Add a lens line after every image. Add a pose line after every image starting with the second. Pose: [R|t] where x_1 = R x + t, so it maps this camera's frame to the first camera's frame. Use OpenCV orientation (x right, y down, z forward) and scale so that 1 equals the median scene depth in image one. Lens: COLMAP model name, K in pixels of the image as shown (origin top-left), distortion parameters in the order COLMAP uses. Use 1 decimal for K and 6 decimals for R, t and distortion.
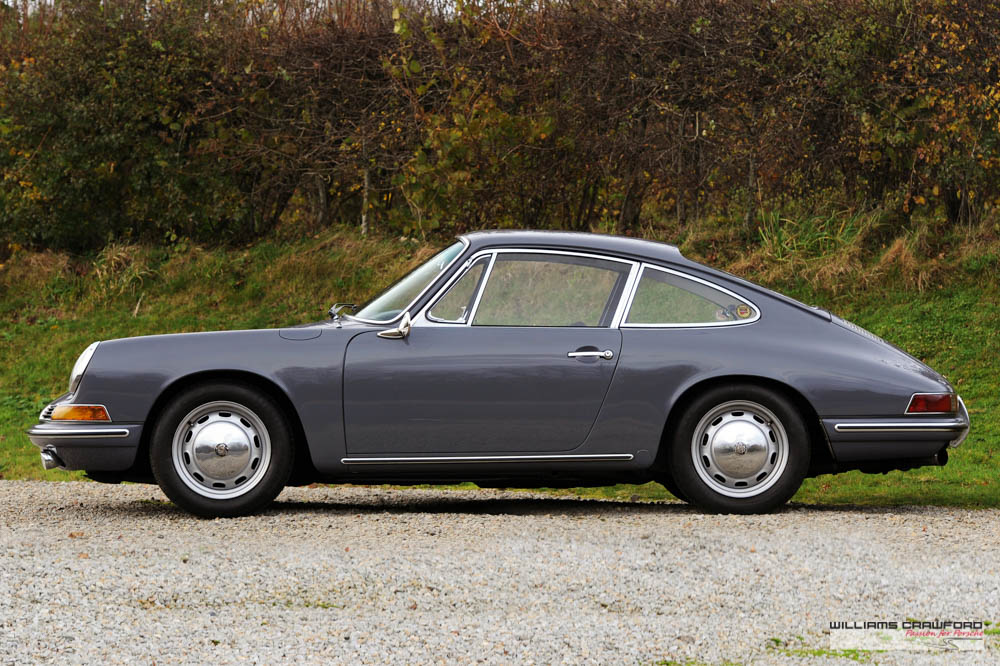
lens RADIAL K [[3481.2, 0, 500.0], [0, 3481.2, 333.0], [0, 0, 1]] dist [0.223503, 2.355785]
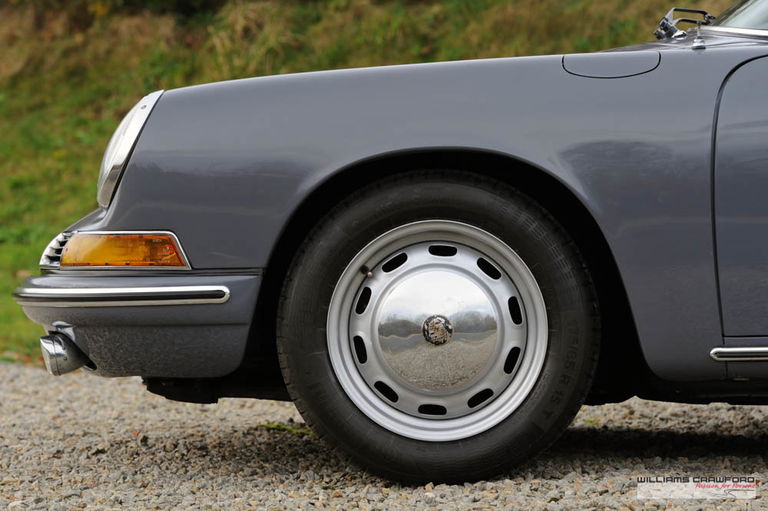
lens RADIAL K [[2982.9, 0, 384.0], [0, 2982.9, 255.5], [0, 0, 1]] dist [0.030651, 0.079145]
pose [[0.997007, -0.012643, -0.076269, -0.056981], [0.014551, 0.999594, 0.024508, 0.014531], [0.075929, -0.025545, 0.996786, 0.616052]]
